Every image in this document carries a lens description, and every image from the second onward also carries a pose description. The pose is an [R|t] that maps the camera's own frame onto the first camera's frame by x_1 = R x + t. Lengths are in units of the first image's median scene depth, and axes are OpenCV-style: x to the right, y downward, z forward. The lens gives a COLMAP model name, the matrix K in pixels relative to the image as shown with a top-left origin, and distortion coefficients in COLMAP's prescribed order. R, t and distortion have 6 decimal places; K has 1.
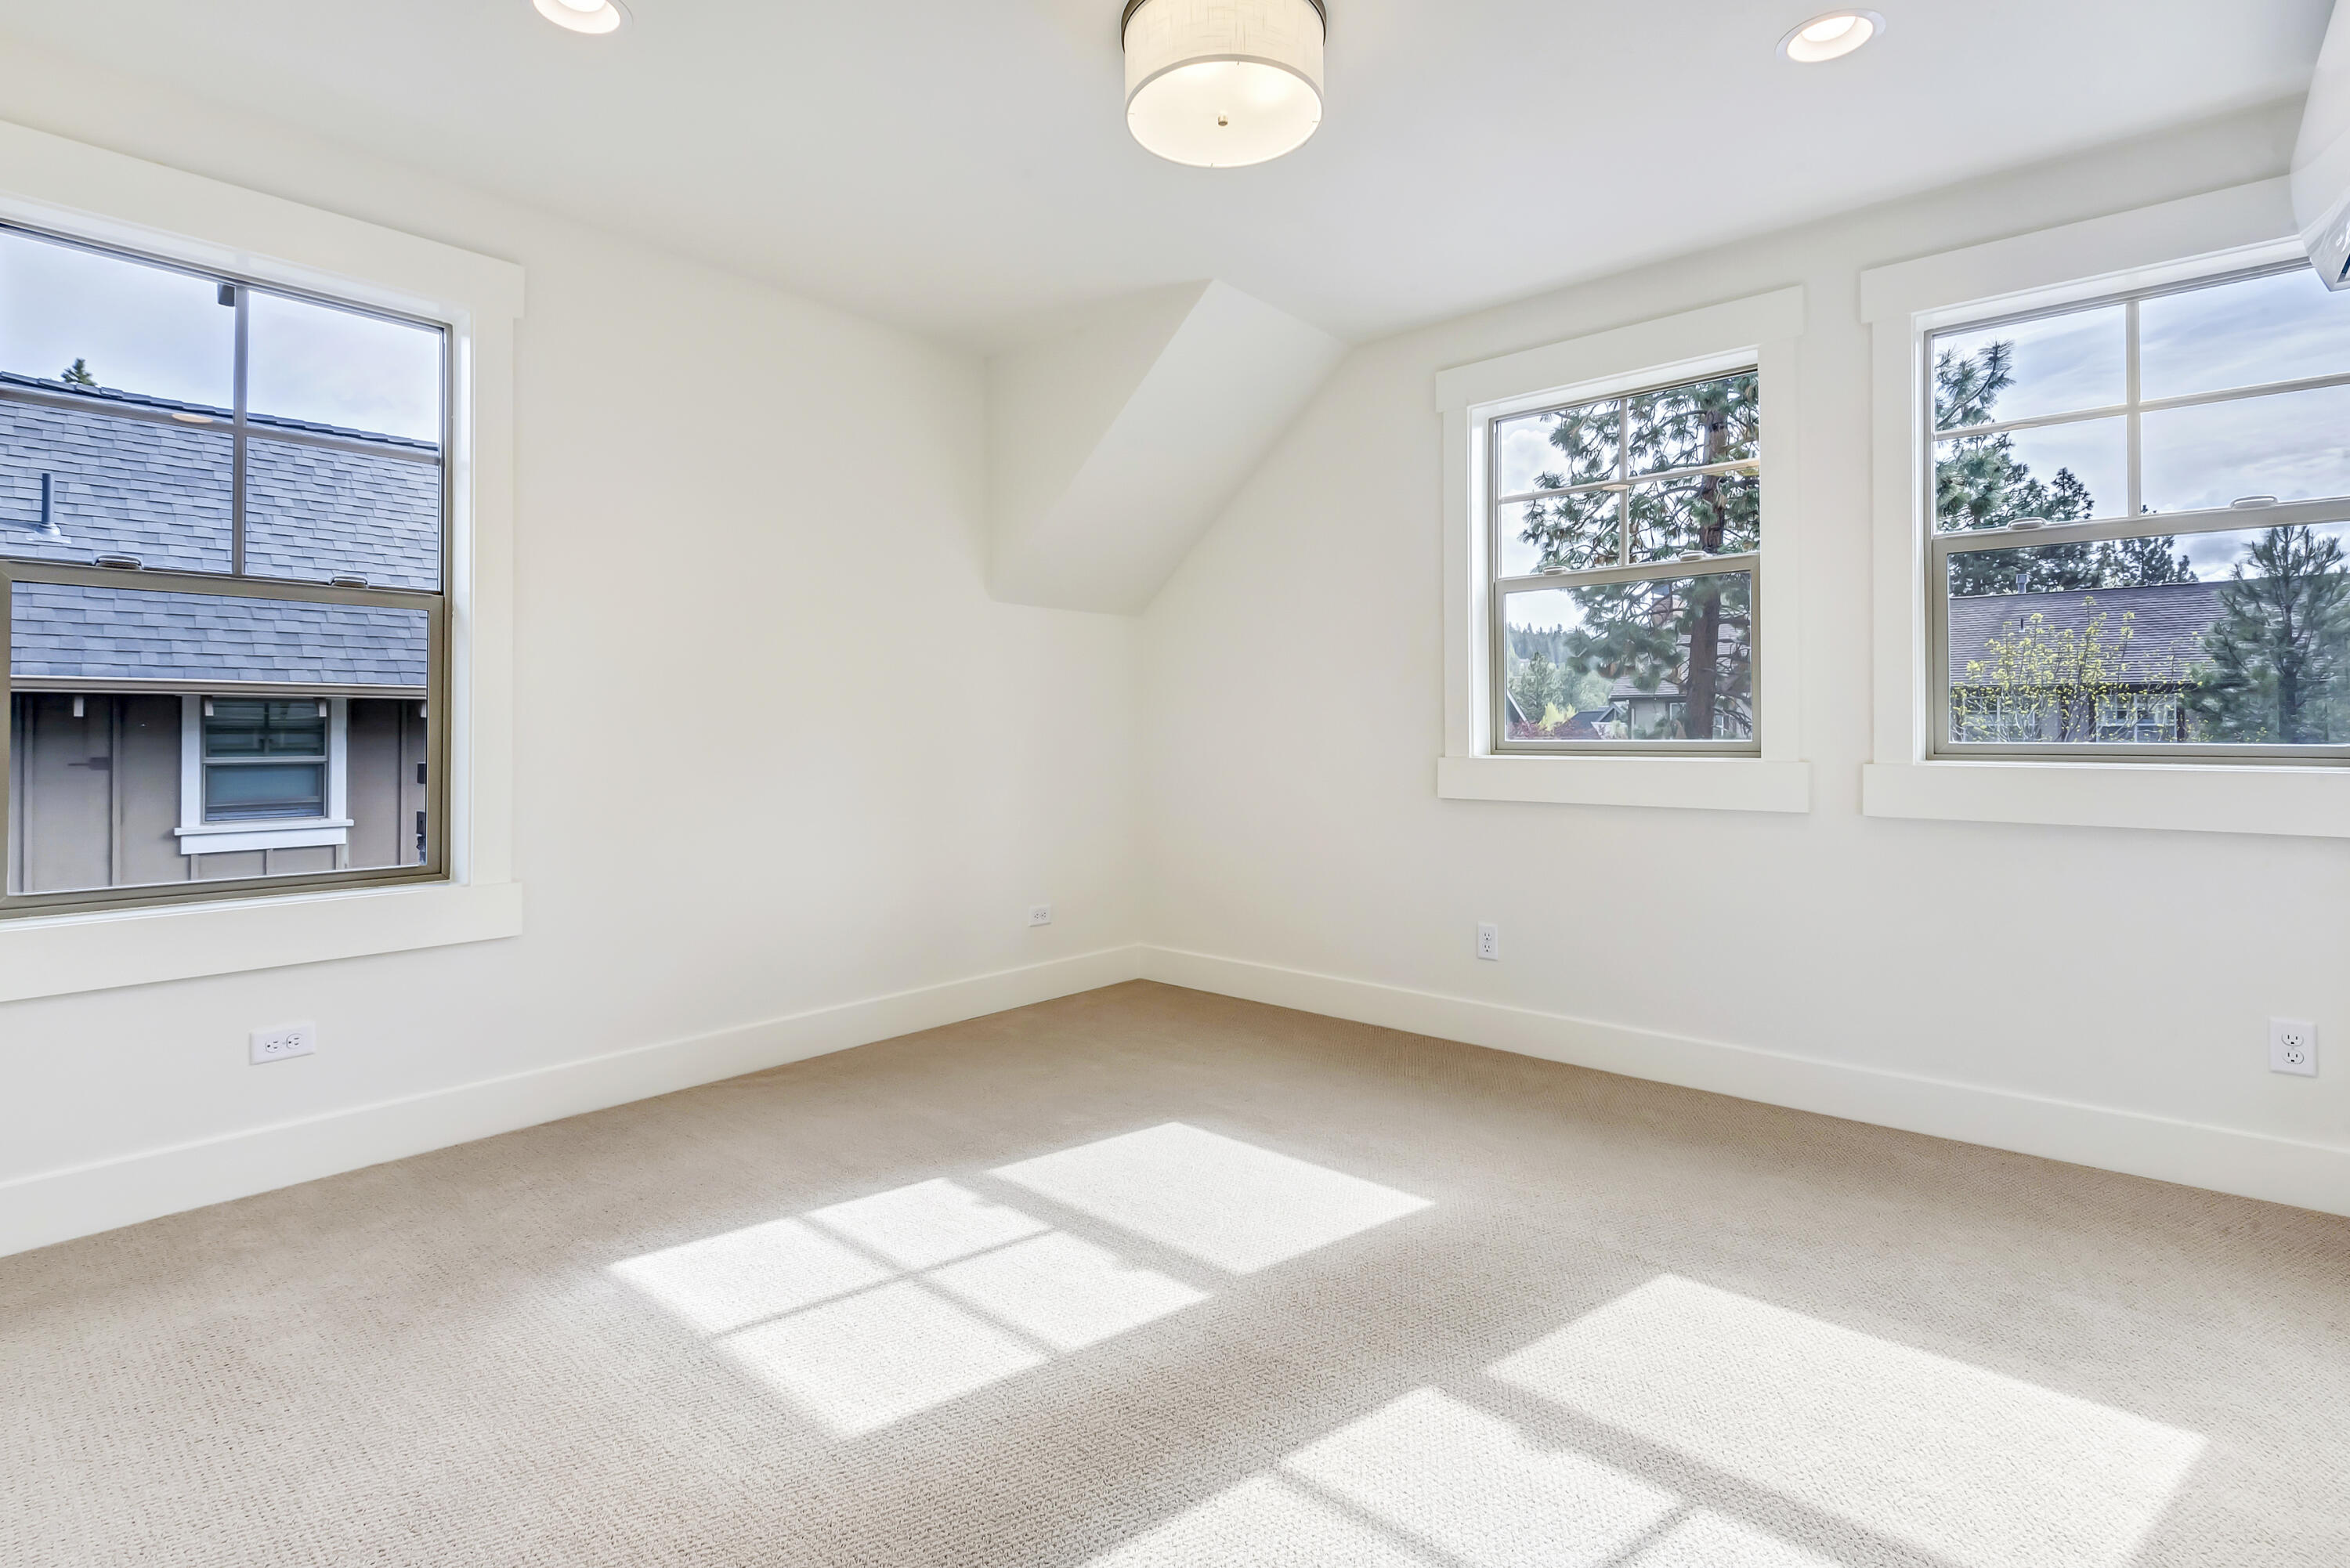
lens RADIAL K [[1110.4, 0, 1218.3], [0, 1110.4, 729.7], [0, 0, 1]] dist [0.007612, 0.000232]
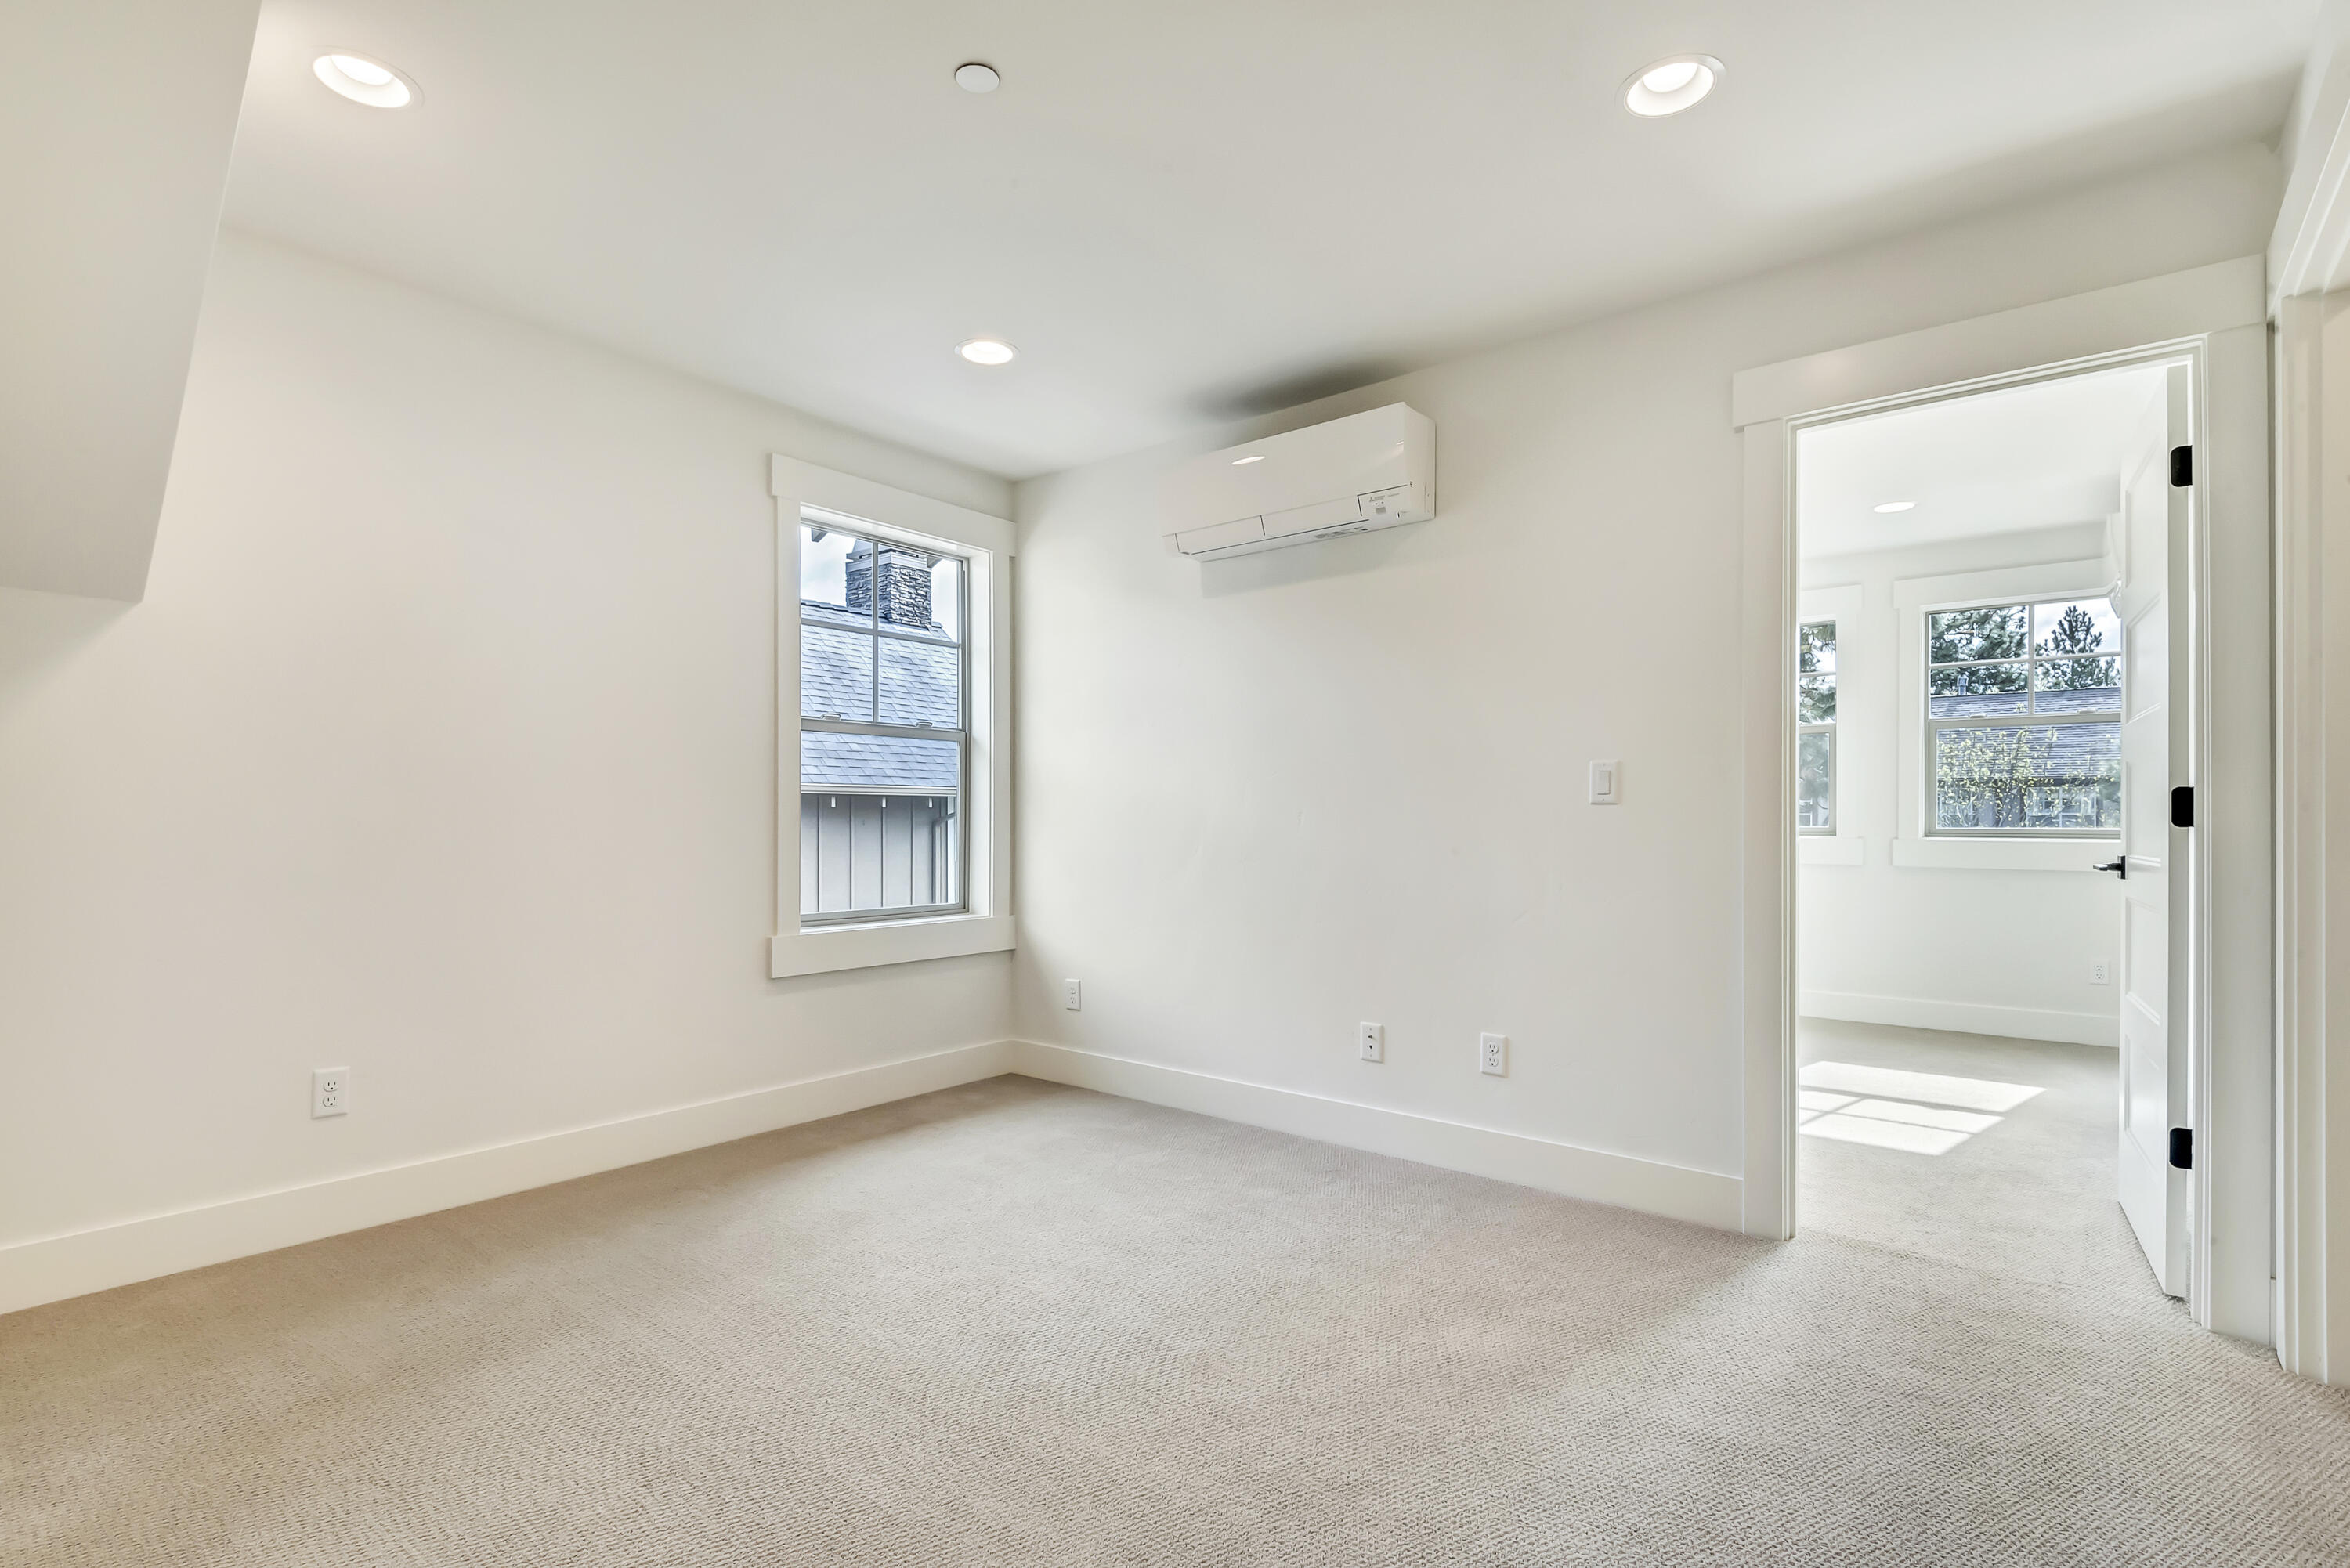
lens RADIAL K [[1104.7, 0, 1169.8], [0, 1104.7, 825.8], [0, 0, 1]] dist [-0.002627, -0.000881]
pose [[0.999987, 0.002829, 0.004254, -0.106016], [-0.002873, 0.999944, 0.010173, -0.001223], [-0.004225, -0.010186, 0.999939, -0.140829]]
